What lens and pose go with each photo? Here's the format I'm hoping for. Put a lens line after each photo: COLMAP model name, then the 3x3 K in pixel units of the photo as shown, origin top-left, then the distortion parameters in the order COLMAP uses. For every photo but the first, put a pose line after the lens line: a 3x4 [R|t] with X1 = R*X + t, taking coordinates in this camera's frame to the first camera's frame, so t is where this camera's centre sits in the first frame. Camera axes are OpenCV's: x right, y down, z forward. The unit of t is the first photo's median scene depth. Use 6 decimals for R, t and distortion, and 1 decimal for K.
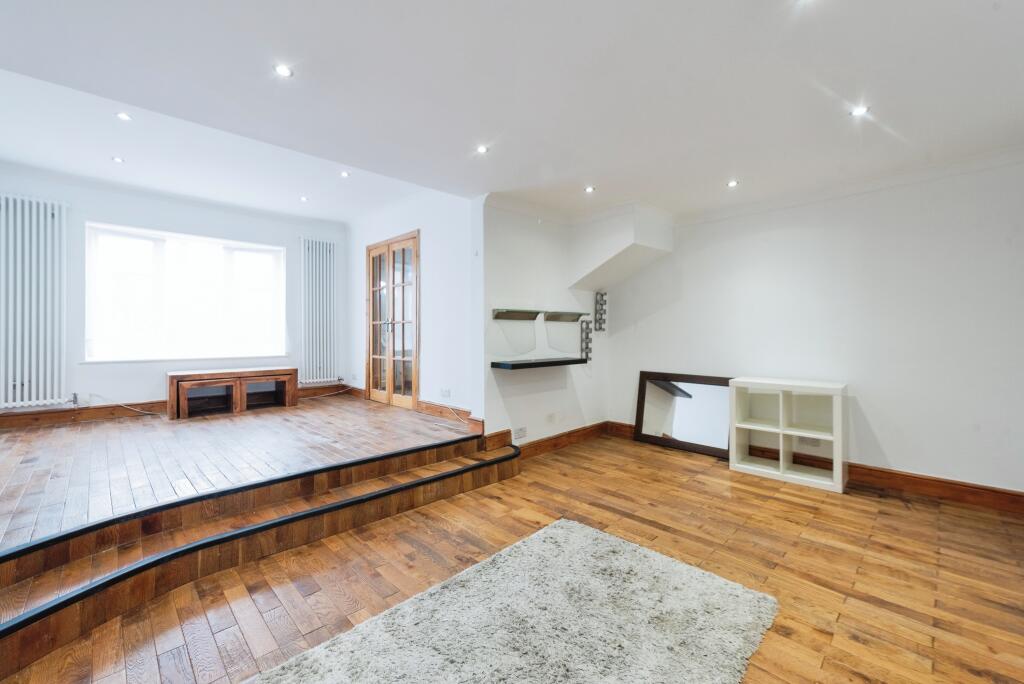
lens RADIAL K [[416.5, 0, 515.6], [0, 416.5, 337.4], [0, 0, 1]] dist [0.000634, 0.000113]
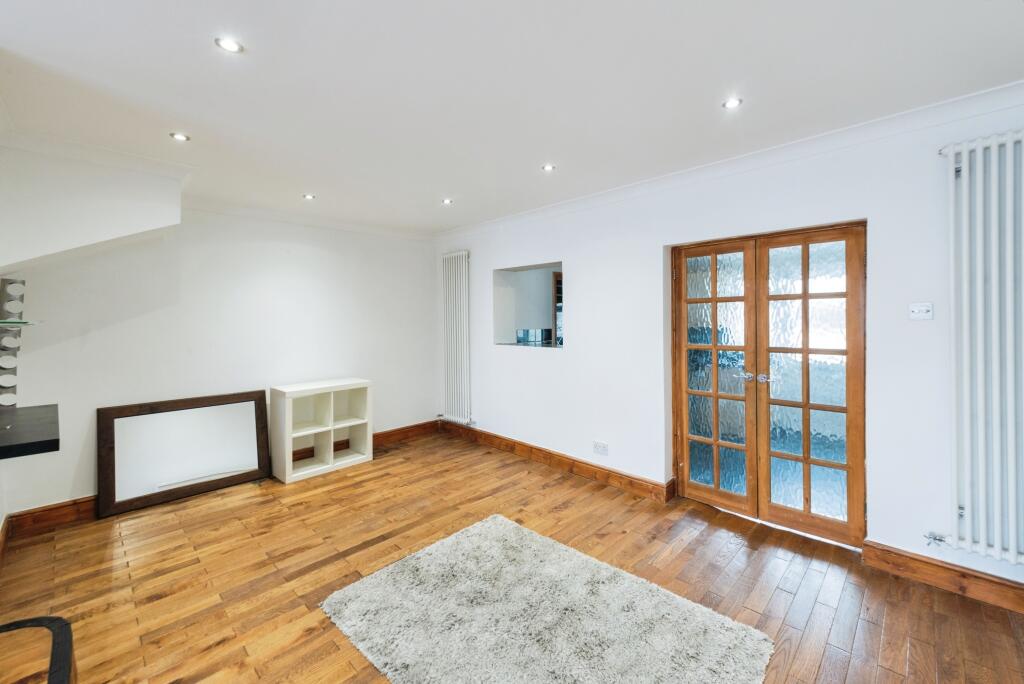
lens RADIAL K [[416.5, 0, 544.6], [0, 416.5, 313.1], [0, 0, 1]] dist [0.000634, 0.000113]
pose [[-0.046728, 0.005991, 0.998890, -0.632962], [0.021005, 0.999767, -0.005014, -0.081622], [-0.998687, 0.020747, -0.046843, 0.568770]]
